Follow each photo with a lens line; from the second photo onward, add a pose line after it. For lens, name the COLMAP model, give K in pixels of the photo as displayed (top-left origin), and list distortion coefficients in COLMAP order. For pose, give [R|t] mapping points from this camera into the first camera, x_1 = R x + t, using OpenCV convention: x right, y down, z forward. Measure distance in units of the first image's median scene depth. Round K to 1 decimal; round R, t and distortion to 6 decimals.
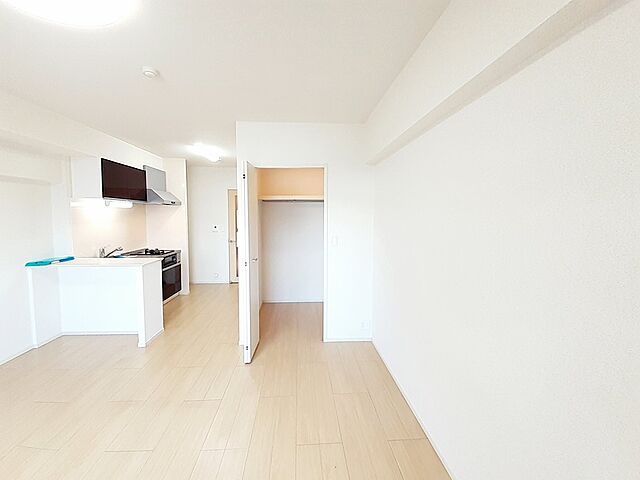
lens RADIAL K [[254.3, 0, 318.7], [0, 254.3, 233.1], [0, 0, 1]] dist [0.001115, -0.007482]
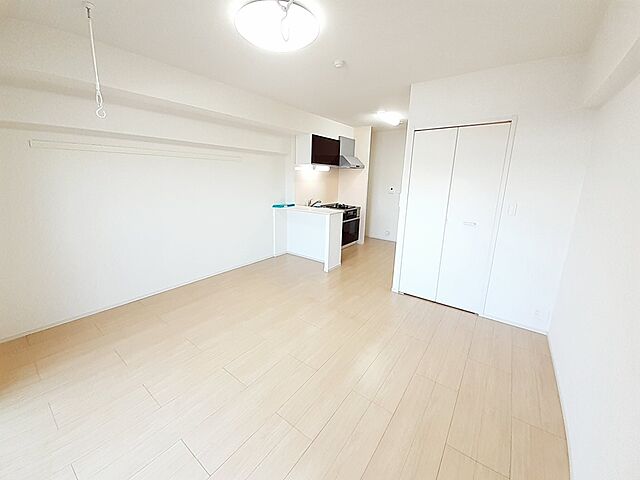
lens RADIAL K [[254.3, 0, 318.7], [0, 254.3, 233.1], [0, 0, 1]] dist [0.001115, -0.007482]
pose [[0.764021, 0.149147, -0.627716, 0.102499], [-0.060350, 0.985169, 0.160623, 0.009432], [0.642363, -0.084837, 0.761691, -0.068687]]
